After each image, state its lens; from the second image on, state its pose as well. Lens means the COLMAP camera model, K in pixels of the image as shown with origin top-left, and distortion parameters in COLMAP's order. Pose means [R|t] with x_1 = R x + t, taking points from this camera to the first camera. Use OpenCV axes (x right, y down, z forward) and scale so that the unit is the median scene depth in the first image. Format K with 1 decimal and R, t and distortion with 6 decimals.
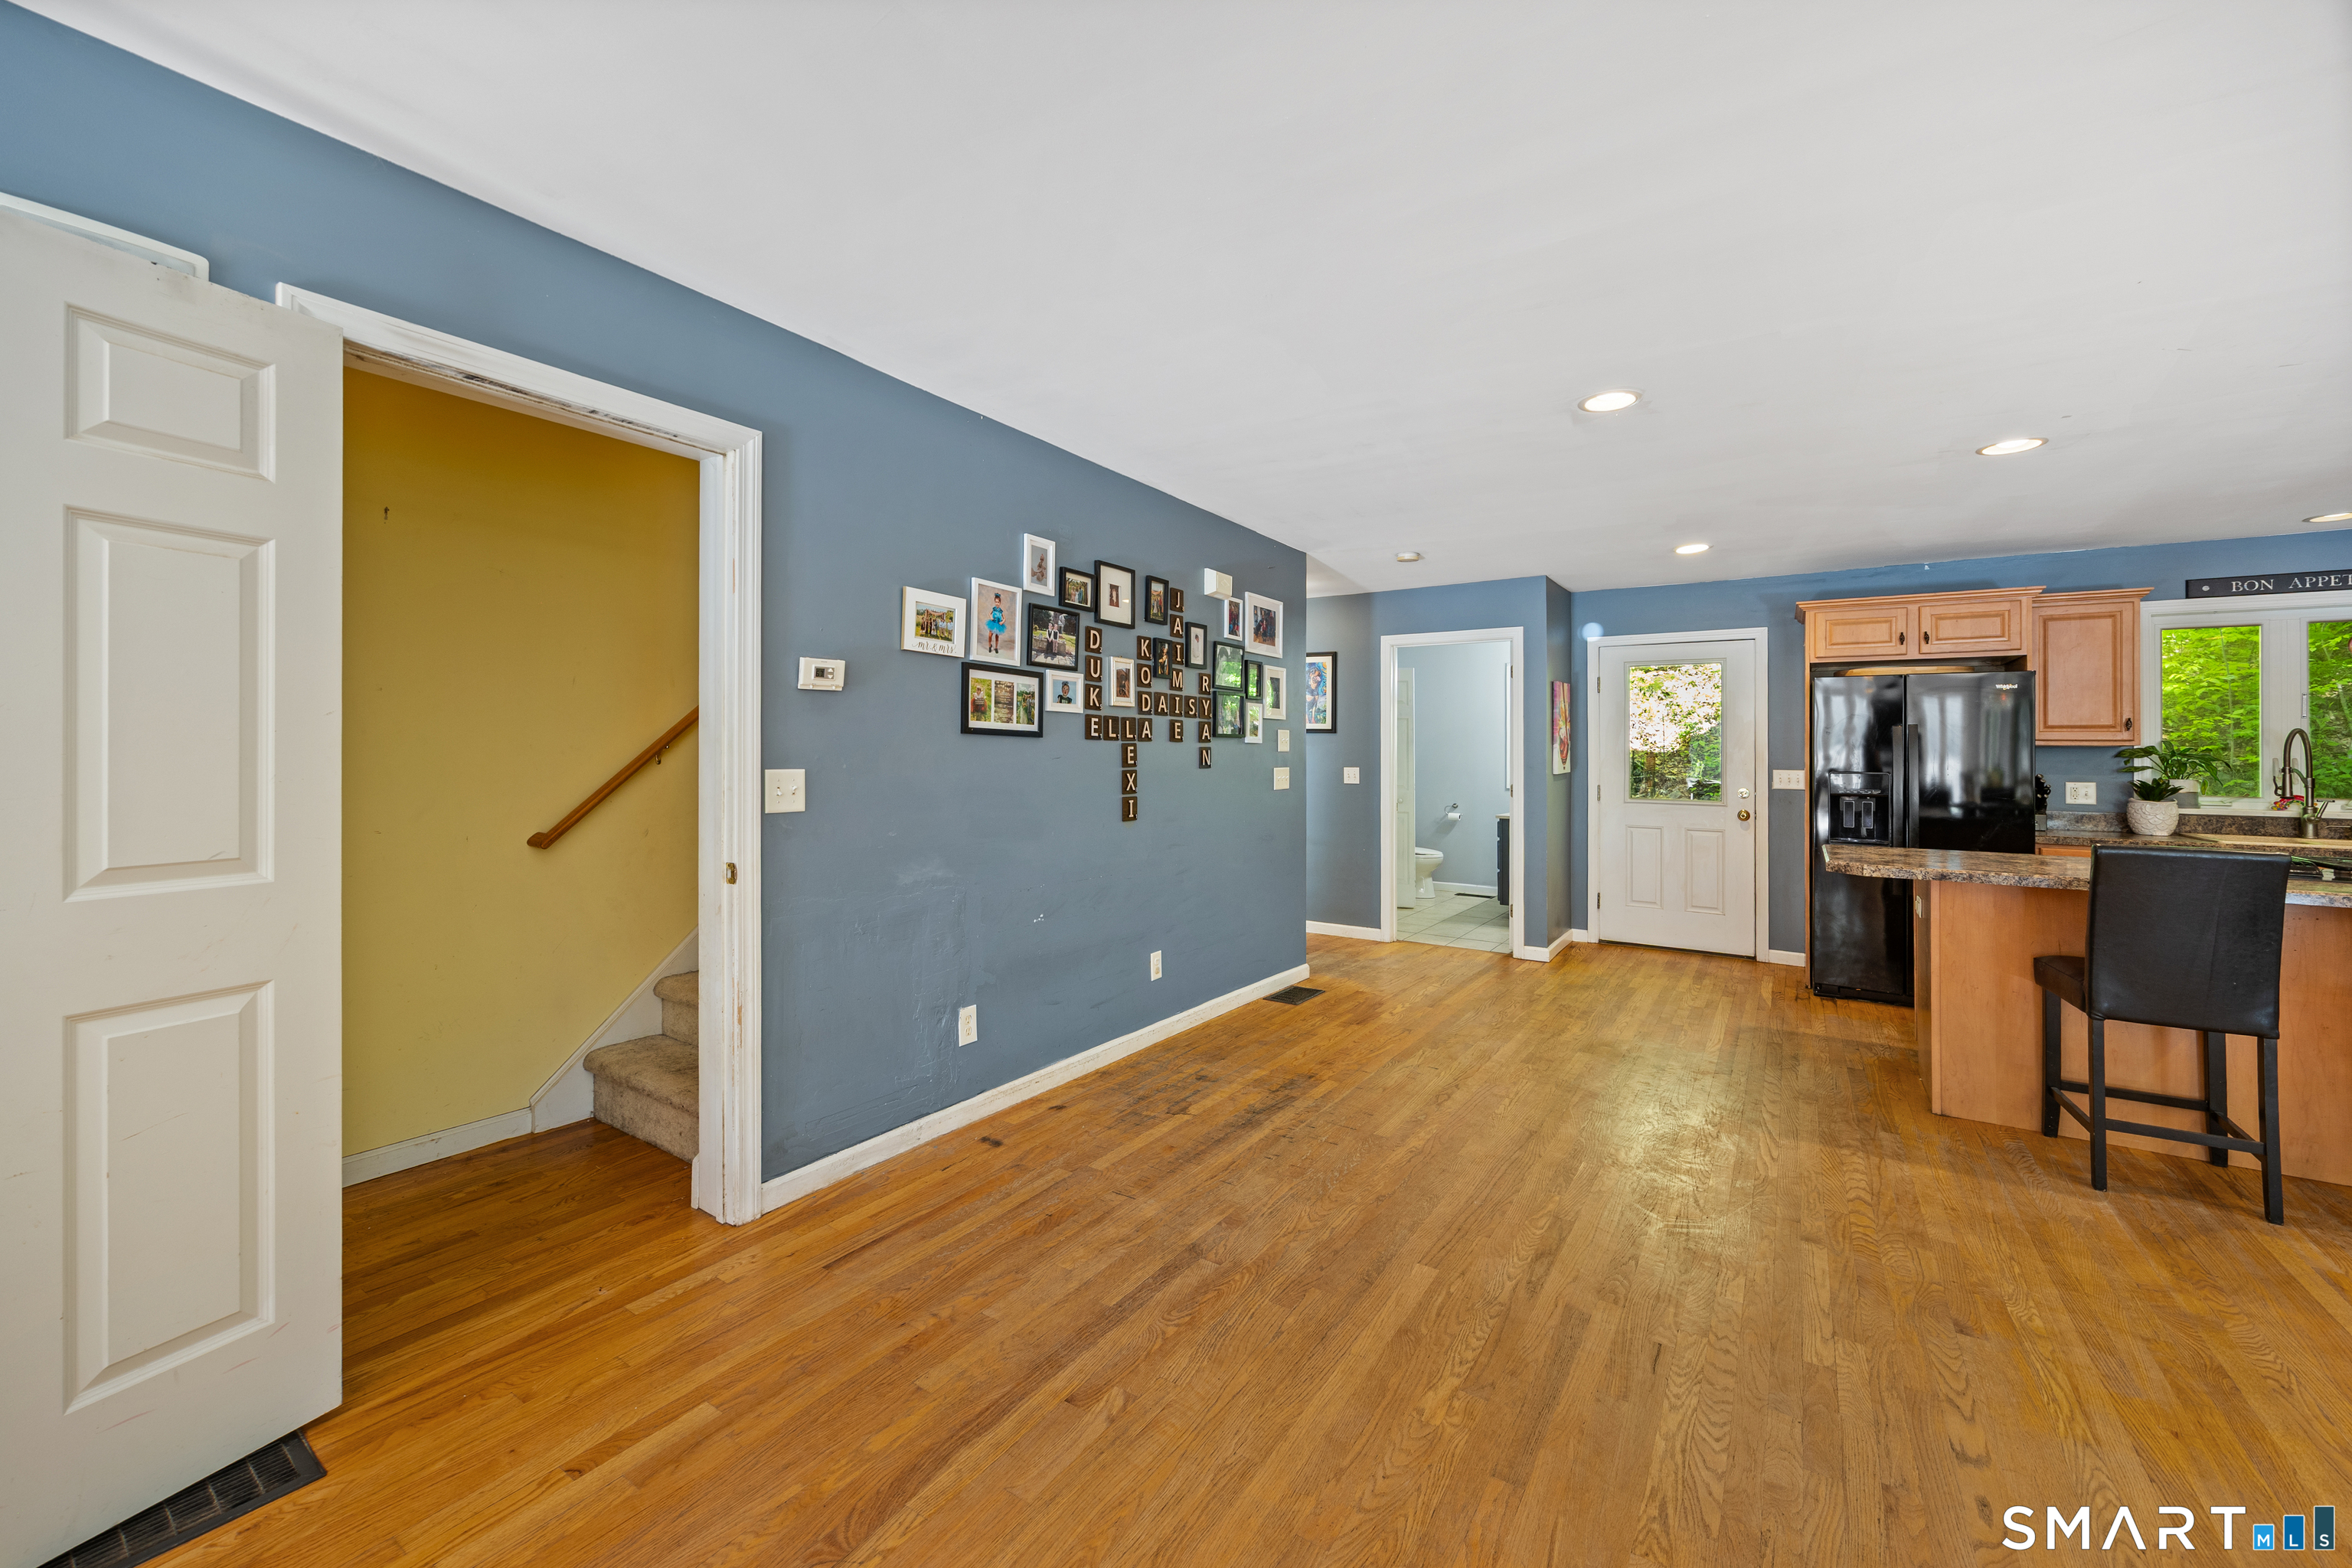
lens RADIAL K [[927.4, 0, 1166.1], [0, 927.4, 737.8], [0, 0, 1]] dist [0.001998, -0.001164]
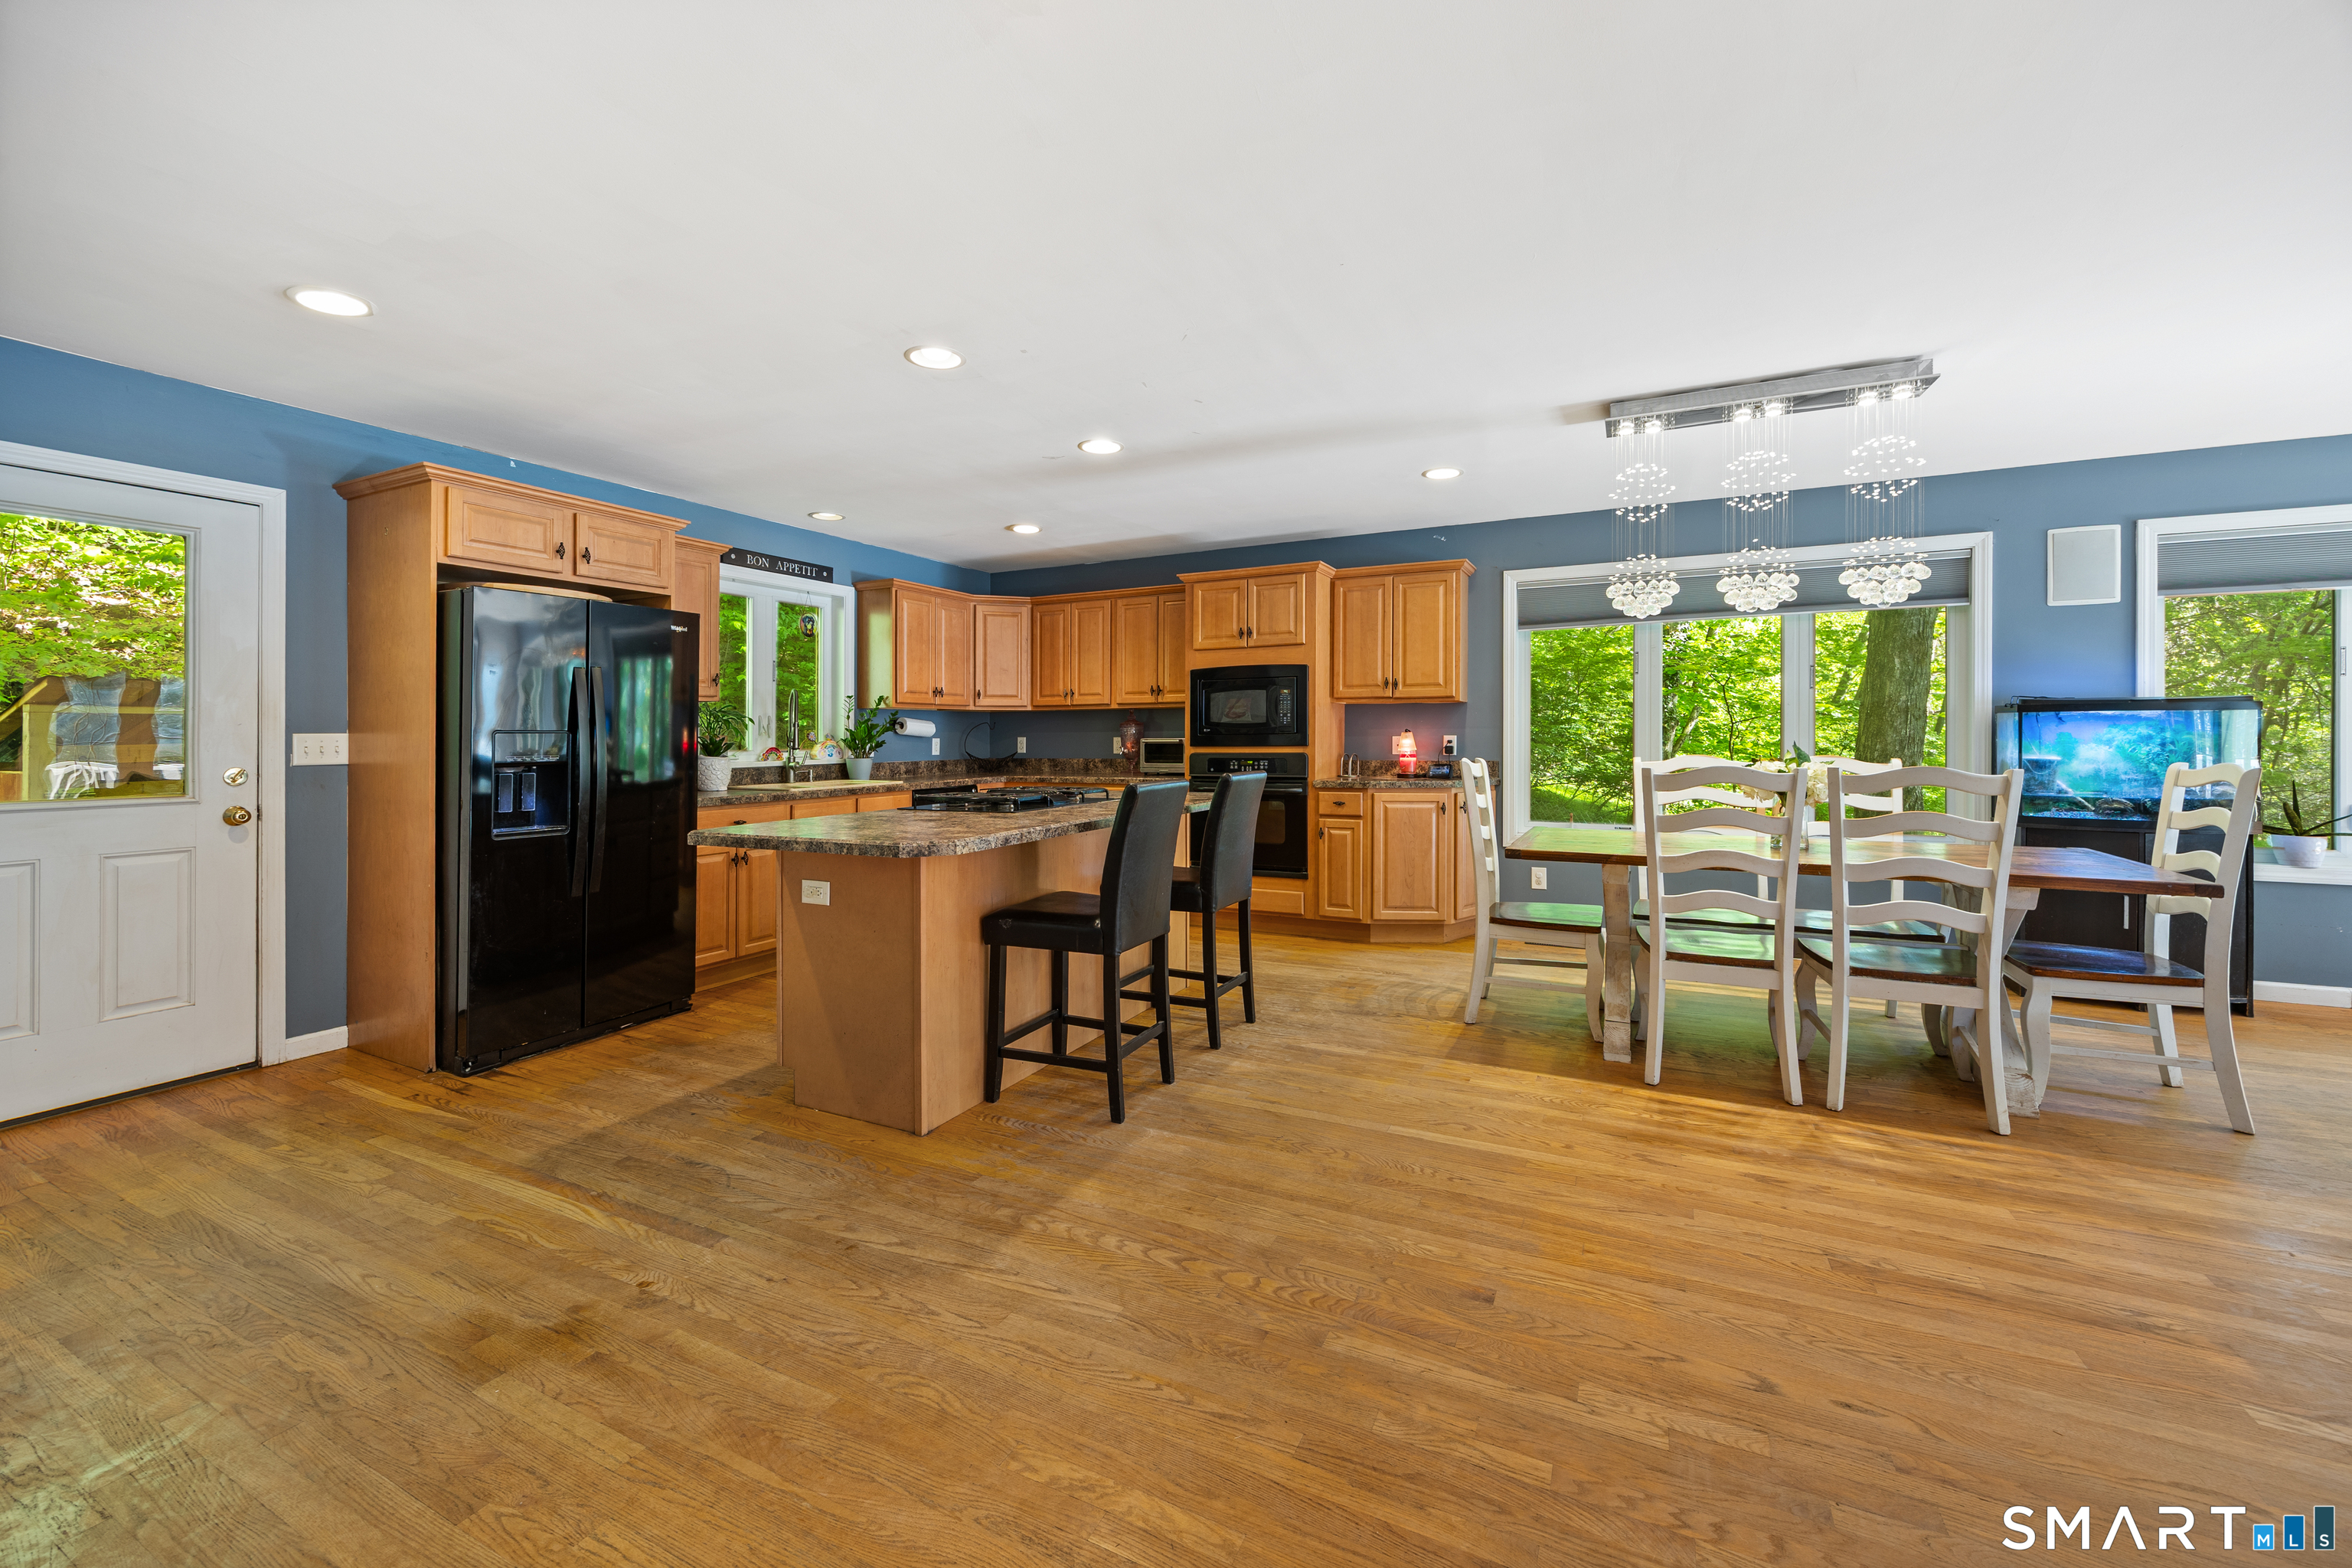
lens RADIAL K [[927.4, 0, 1182.1], [0, 927.4, 736.0], [0, 0, 1]] dist [0.001998, -0.001164]
pose [[-0.134905, -0.015368, 0.990739, -0.014760], [-0.012899, 0.999822, 0.013753, 0.029309], [-0.990775, -0.010924, -0.135079, 0.754223]]
